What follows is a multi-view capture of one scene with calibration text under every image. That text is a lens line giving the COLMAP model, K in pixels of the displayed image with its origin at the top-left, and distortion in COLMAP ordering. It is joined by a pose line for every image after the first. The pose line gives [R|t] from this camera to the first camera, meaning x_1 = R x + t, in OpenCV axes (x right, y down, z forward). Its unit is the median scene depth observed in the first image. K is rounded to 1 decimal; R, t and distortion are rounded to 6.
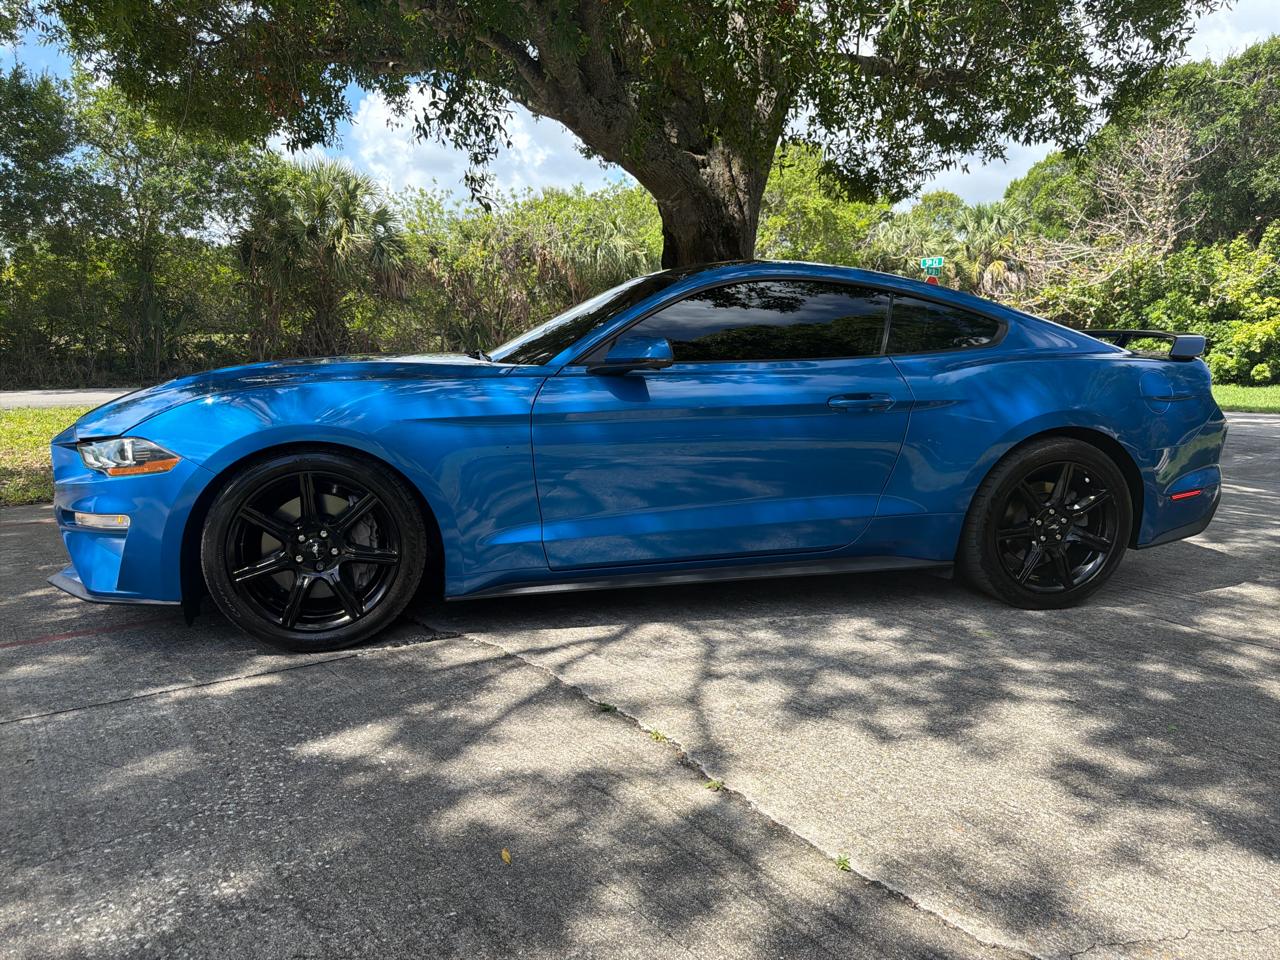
lens RADIAL K [[914.5, 0, 638.9], [0, 914.5, 478.4], [0, 0, 1]] dist [0.012621, -0.018887]
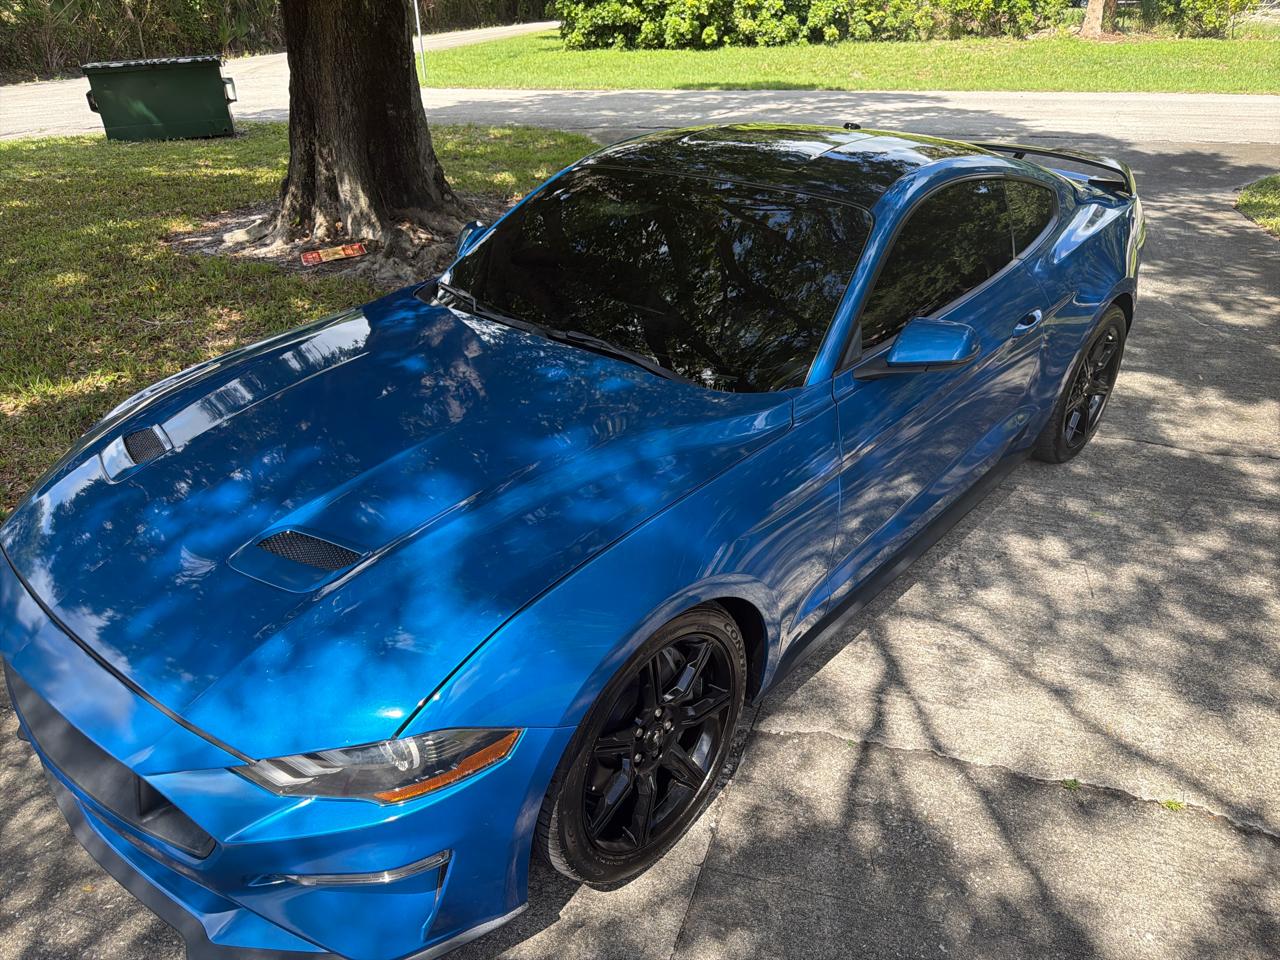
lens RADIAL K [[914.5, 0, 649.4], [0, 914.5, 482.8], [0, 0, 1]] dist [0.012621, -0.018887]
pose [[0.813830, -0.301052, 0.497040, -0.077687], [0.110533, 0.919920, 0.376205, -0.044843], [-0.570494, -0.251228, 0.781934, 0.061347]]
